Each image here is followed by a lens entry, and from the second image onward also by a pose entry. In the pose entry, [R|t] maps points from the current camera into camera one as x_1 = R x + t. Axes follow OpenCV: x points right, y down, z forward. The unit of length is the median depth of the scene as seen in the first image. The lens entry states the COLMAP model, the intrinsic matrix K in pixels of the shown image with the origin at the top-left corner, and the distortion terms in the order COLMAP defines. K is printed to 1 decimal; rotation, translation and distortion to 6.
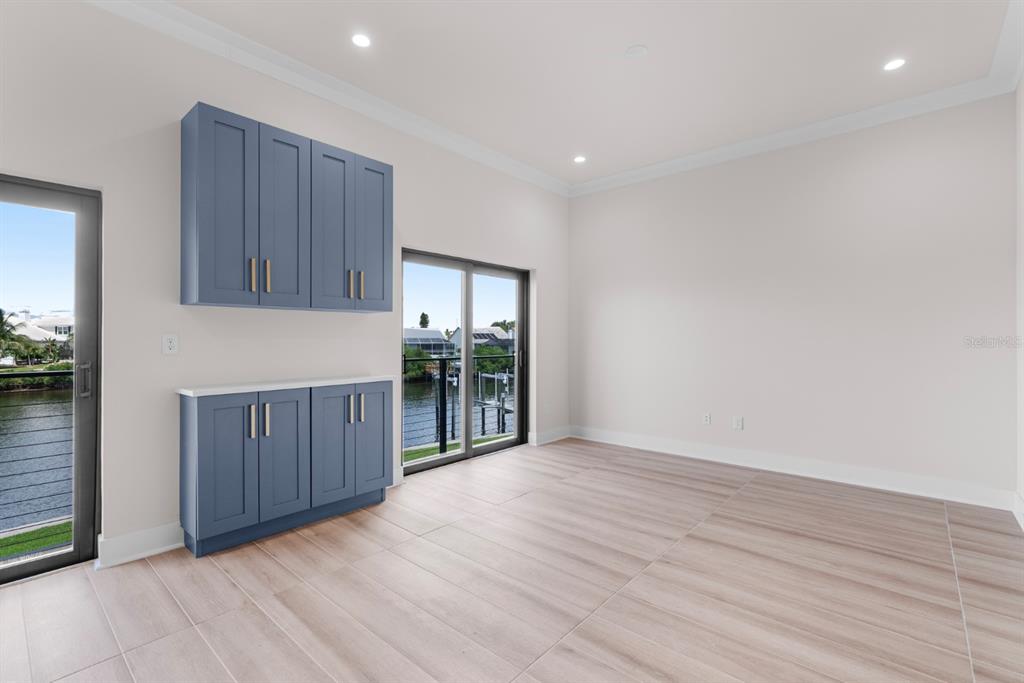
lens RADIAL K [[457.8, 0, 512.0], [0, 457.8, 341.5], [0, 0, 1]] dist [-0.001240, -0.000367]
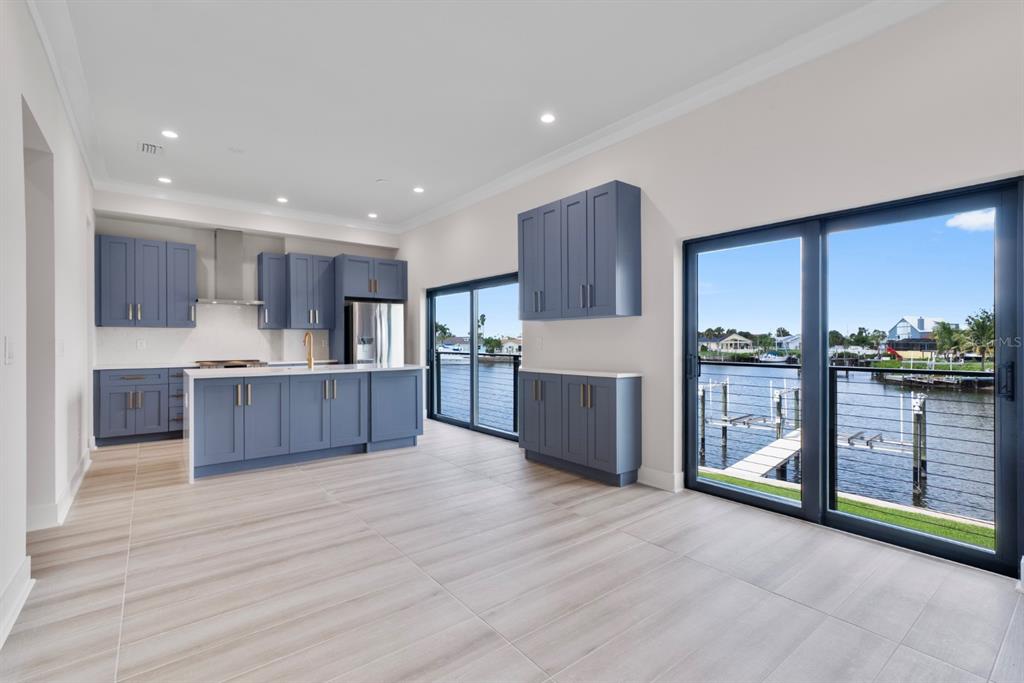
lens RADIAL K [[468.5, 0, 509.9], [0, 468.5, 344.3], [0, 0, 1]] dist [0.012363, -0.000006]
pose [[-0.189870, 0.005963, -0.981791, 1.100559], [-0.001950, 0.999977, 0.006450, -0.001088], [0.981807, 0.003139, -0.189854, 1.206919]]
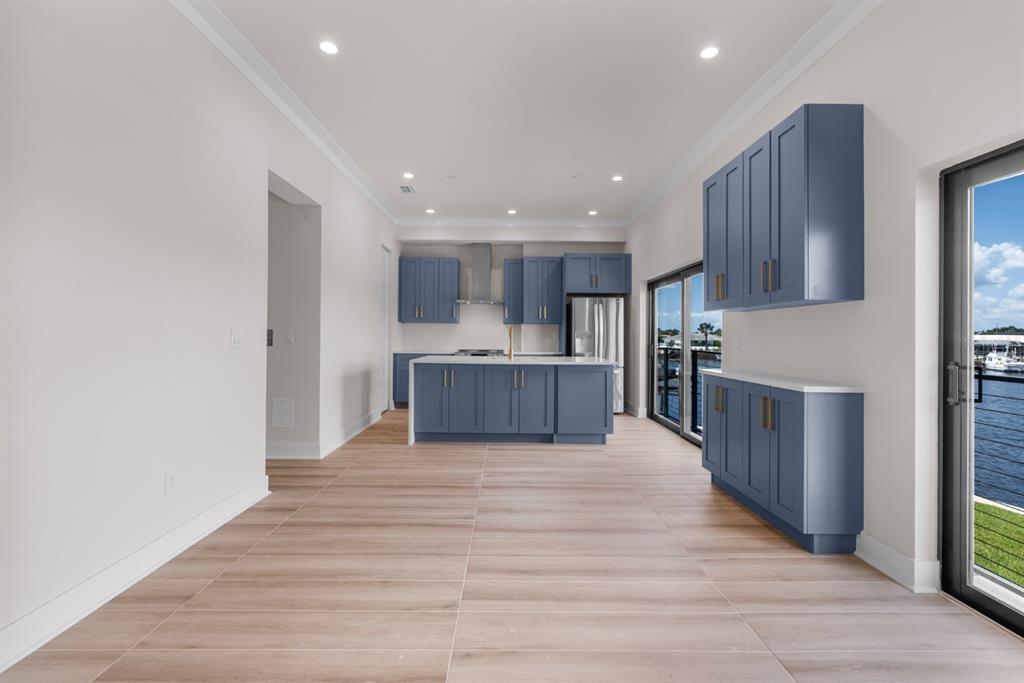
lens RADIAL K [[443.5, 0, 506.2], [0, 443.5, 333.5], [0, 0, 1]] dist [0.001491, 0.000196]
pose [[-0.751178, -0.009496, -0.660032, 0.725133], [-0.012831, 0.999918, 0.000217, -0.004467], [0.659975, 0.008632, -0.751238, 1.528301]]
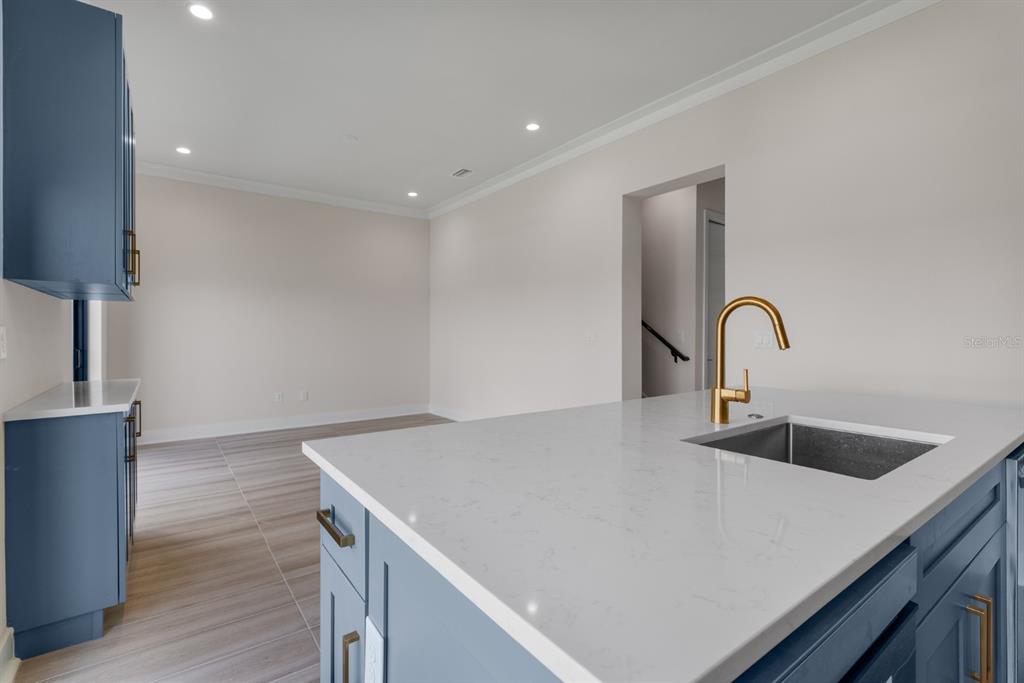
lens RADIAL K [[462.6, 0, 513.4], [0, 462.6, 323.7], [0, 0, 1]] dist [-0.000988, -0.000139]
pose [[0.233547, 0.011128, 0.972282, -1.146549], [0.007104, 0.999888, -0.013151, -0.000764], [-0.972320, 0.009979, 0.233442, 0.186746]]
